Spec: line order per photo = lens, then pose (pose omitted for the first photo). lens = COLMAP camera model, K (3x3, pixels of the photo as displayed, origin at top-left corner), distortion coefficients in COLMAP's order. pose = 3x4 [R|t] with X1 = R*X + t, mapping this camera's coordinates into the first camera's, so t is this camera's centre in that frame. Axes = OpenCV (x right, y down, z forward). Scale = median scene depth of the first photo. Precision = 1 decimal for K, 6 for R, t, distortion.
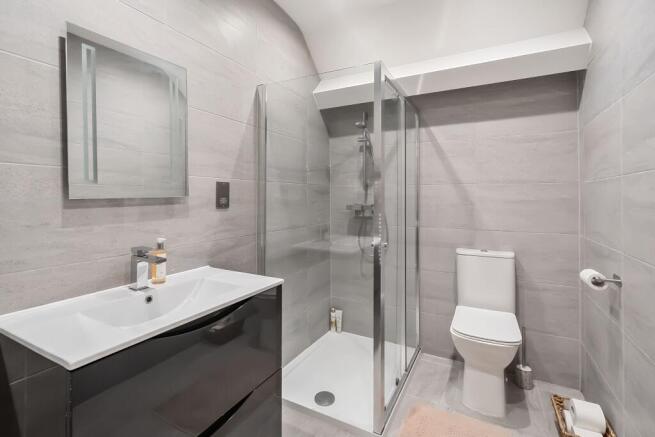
lens RADIAL K [[304.7, 0, 328.5], [0, 304.7, 202.0], [0, 0, 1]] dist [-0.000195, 0.000004]
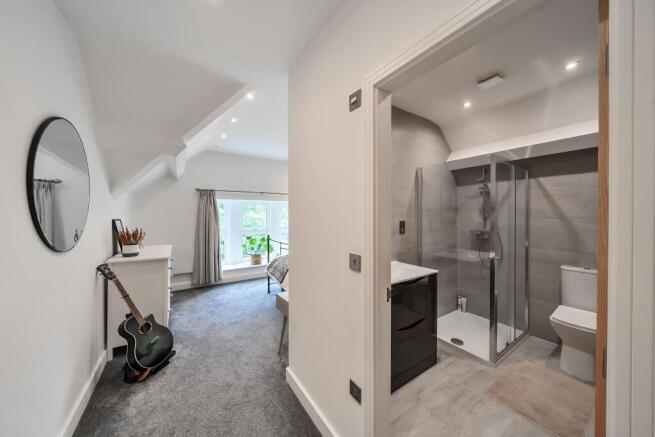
lens RADIAL K [[223.6, 0, 340.2], [0, 223.6, 216.6], [0, 0, 1]] dist [-0.000410, 0.000014]
pose [[0.899912, 0.004648, -0.436046, -0.043730], [-0.008413, 0.999942, -0.006704, -0.053064], [0.435989, 0.009702, 0.899899, -0.351729]]
